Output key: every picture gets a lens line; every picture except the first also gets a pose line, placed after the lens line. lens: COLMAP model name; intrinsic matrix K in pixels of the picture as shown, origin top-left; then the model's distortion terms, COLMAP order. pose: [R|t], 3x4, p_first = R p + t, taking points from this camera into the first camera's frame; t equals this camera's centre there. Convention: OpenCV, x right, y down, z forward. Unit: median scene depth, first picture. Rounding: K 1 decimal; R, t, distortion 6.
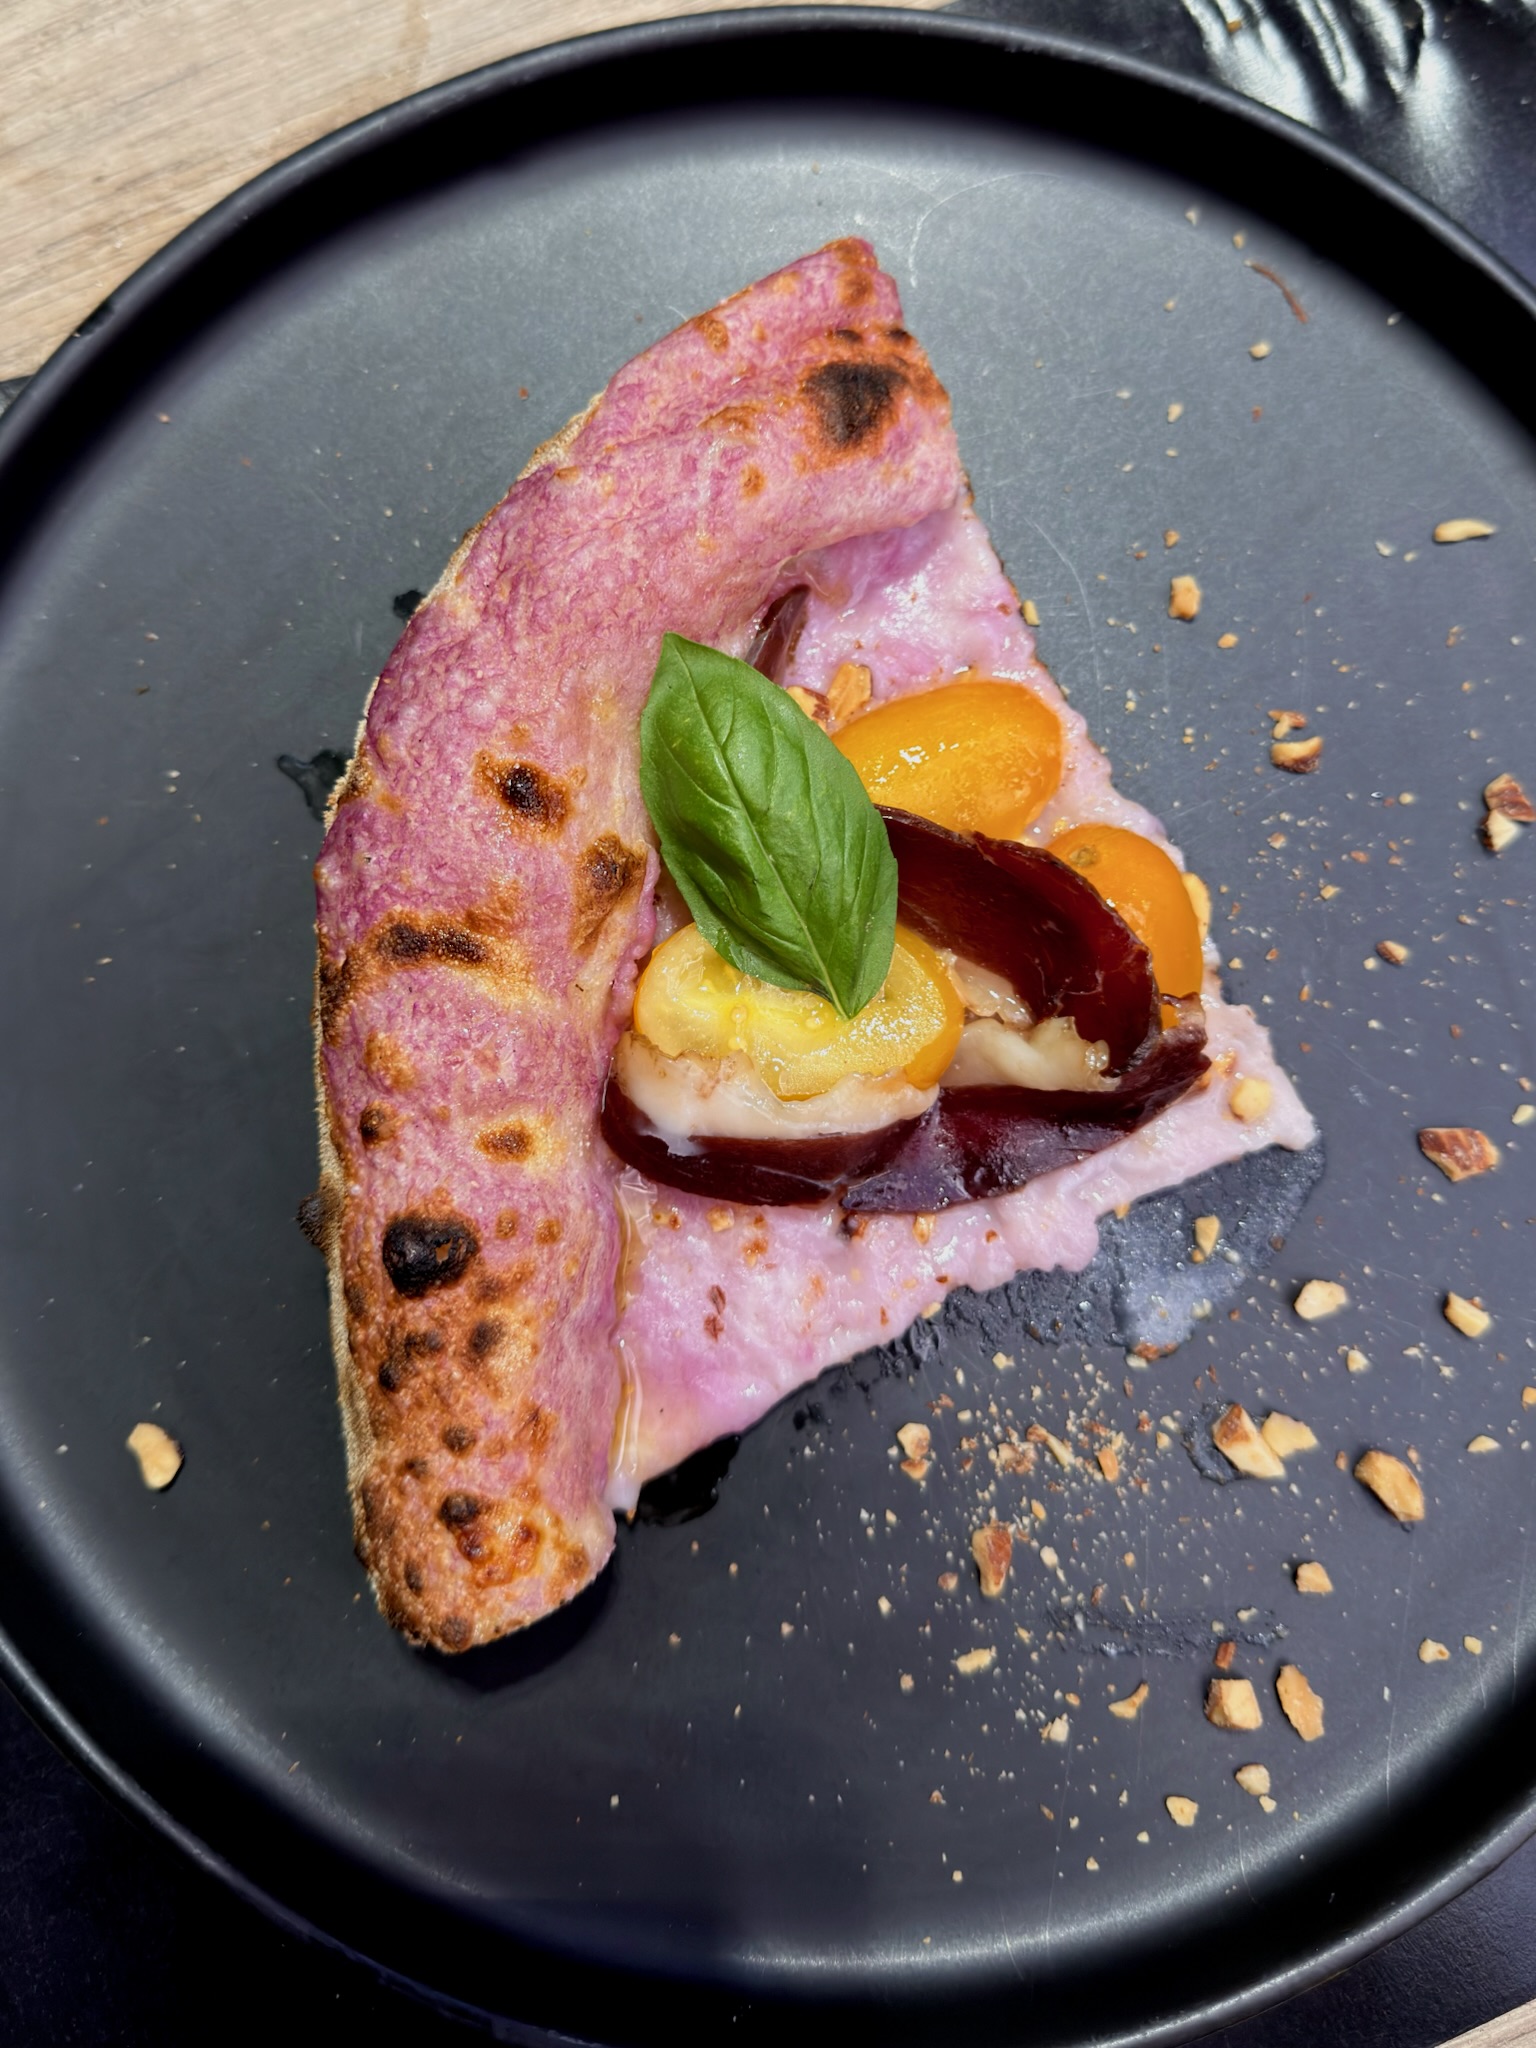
lens RADIAL K [[1770.0, 0, 764.8], [0, 1770.0, 836.5], [0, 0, 1]] dist [0.187360, -0.598089]
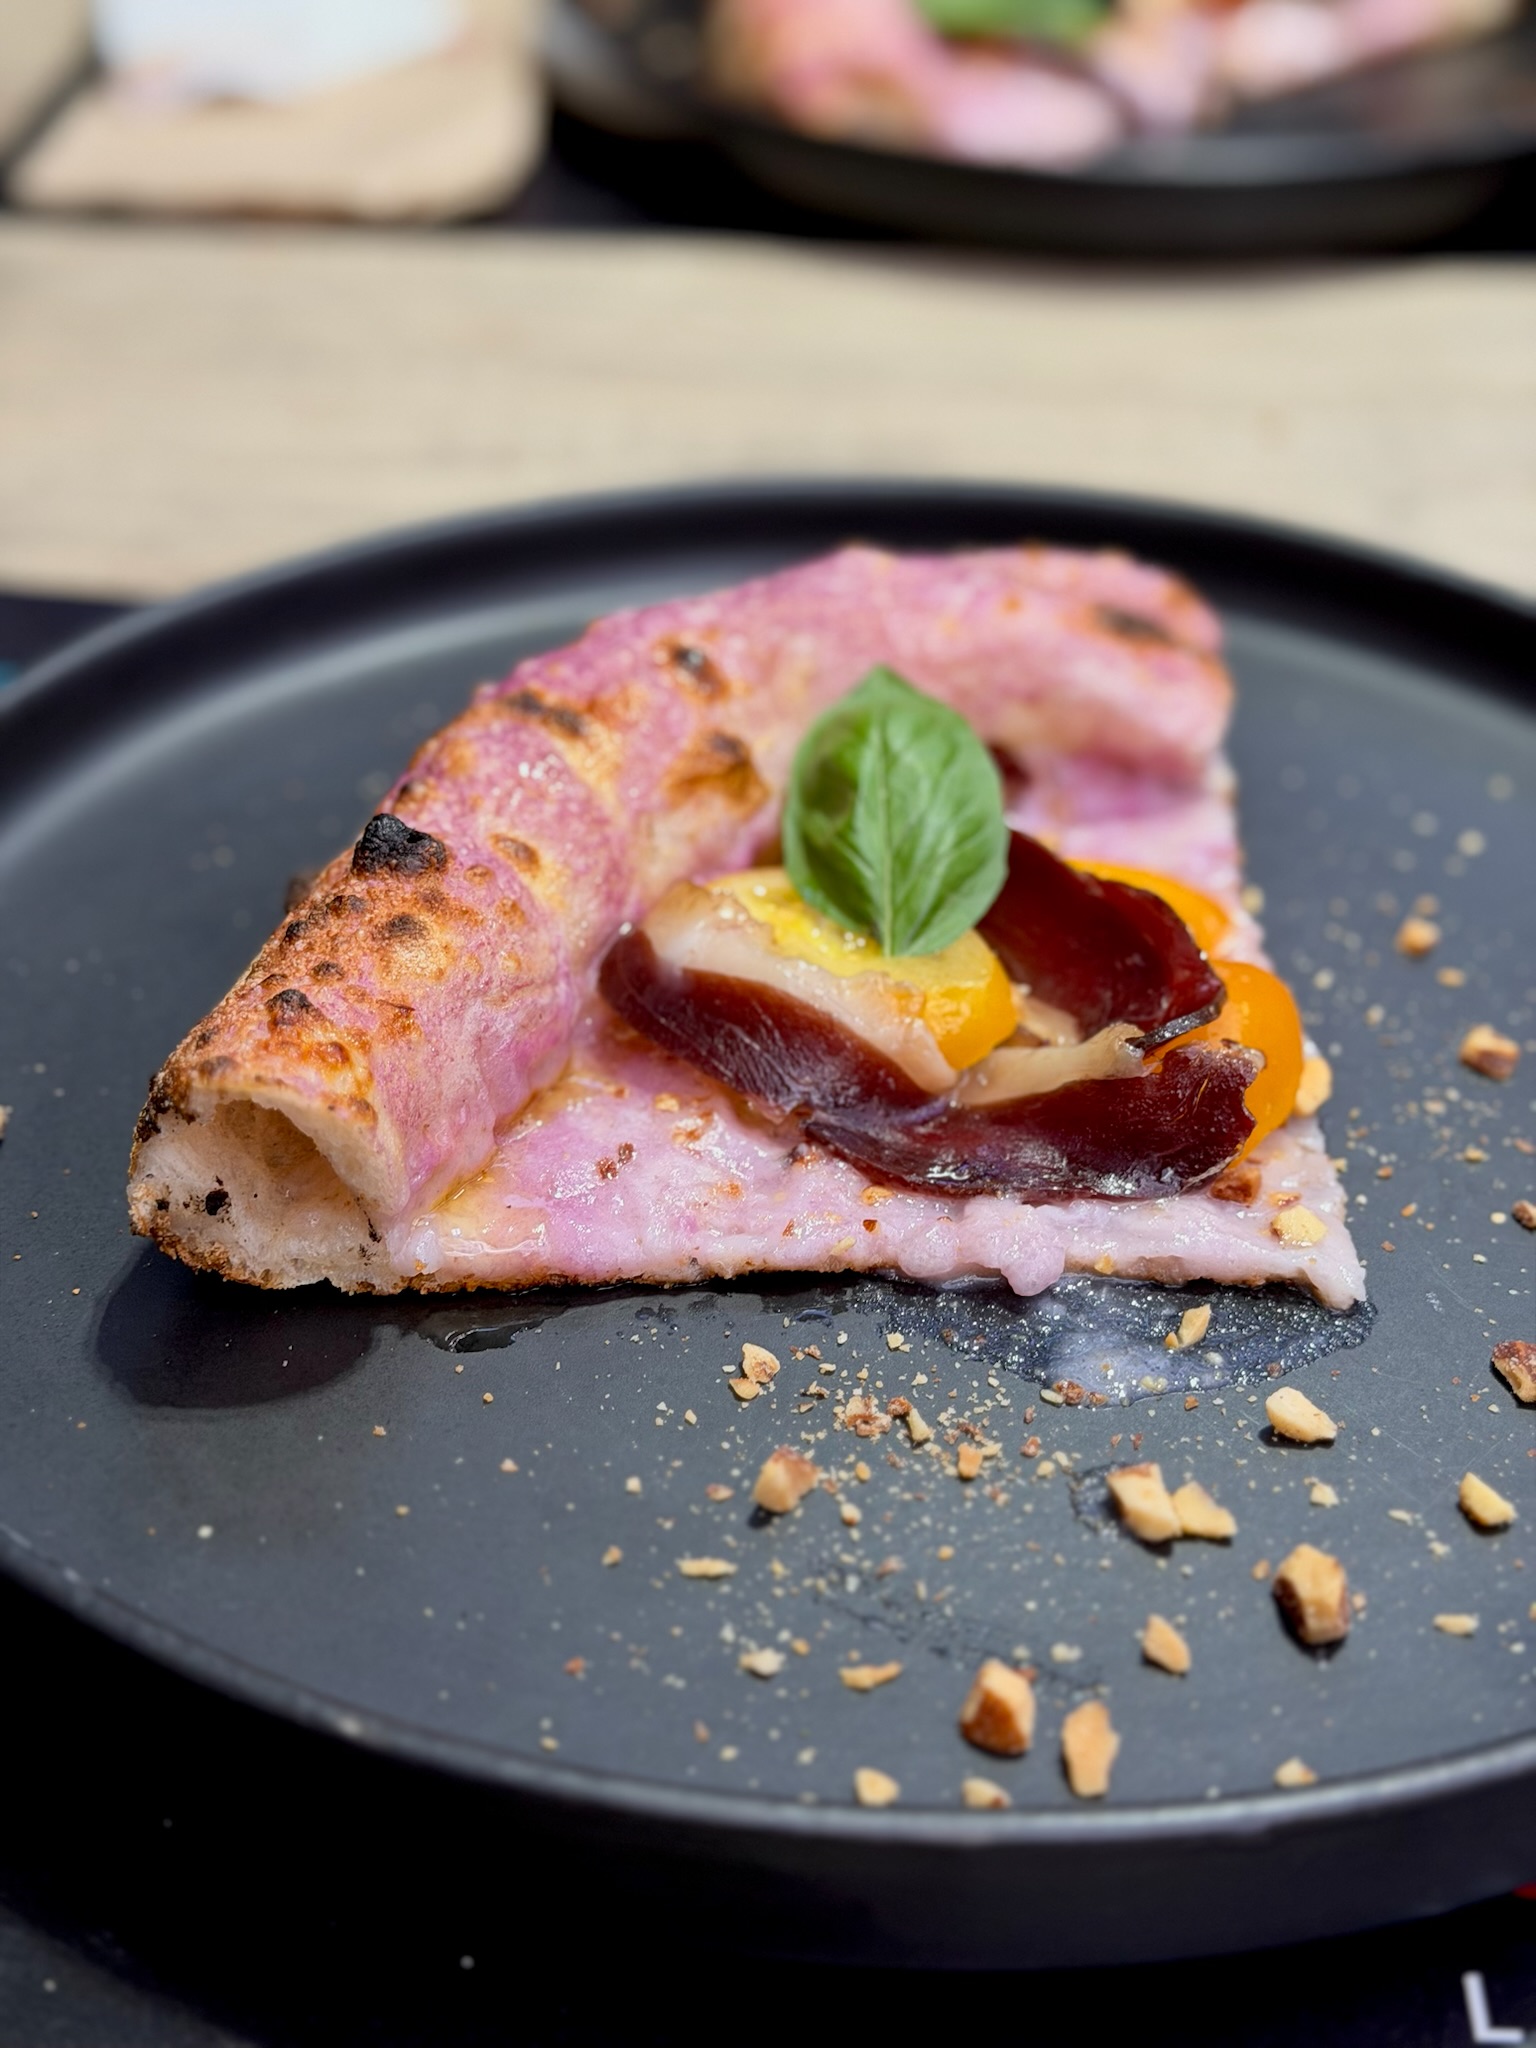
lens RADIAL K [[2935.9, 0, 768.0], [0, 2935.9, 1024.0], [0, 0, 1]] dist [0.181689, -0.349812]
pose [[0.901997, 0.261008, -0.343912, 0.512191], [-0.429067, 0.630442, -0.646873, 1.114883], [0.047978, 0.731039, 0.680647, -0.017333]]
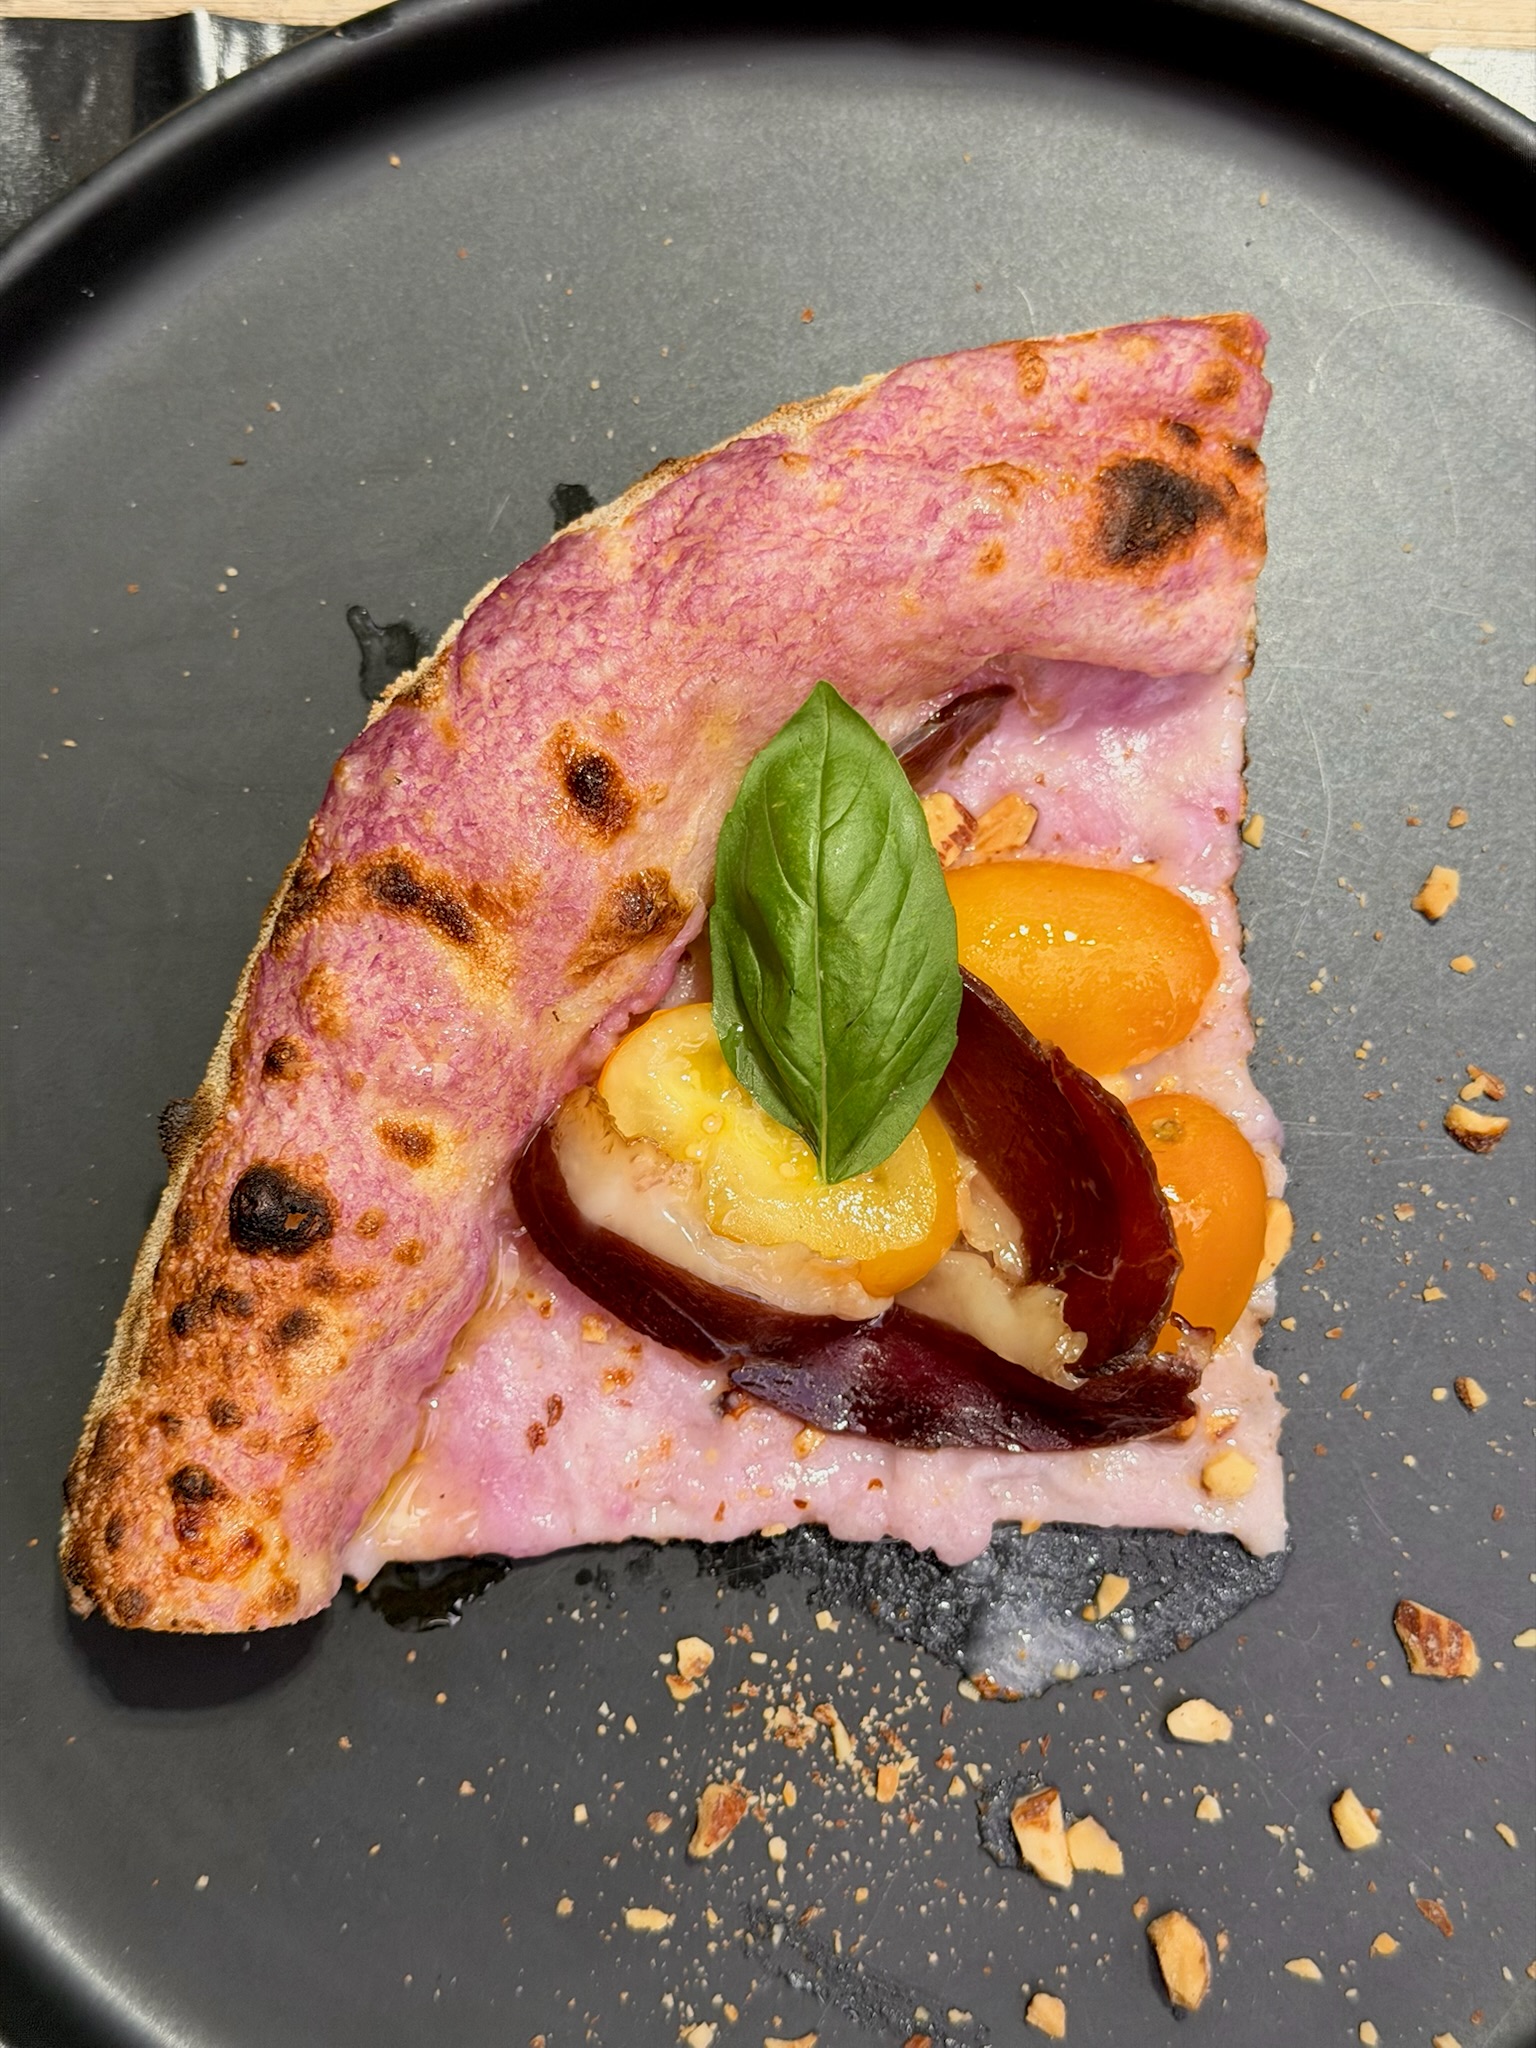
lens RADIAL K [[2935.9, 0, 768.0], [0, 2935.9, 1024.0], [0, 0, 1]] dist [0.181689, -0.349812]
pose [[0.903739, 0.425168, -0.049882, 0.058393], [-0.420752, 0.903683, 0.079532, -0.064862], [0.078892, -0.050889, 0.995583, -0.393038]]
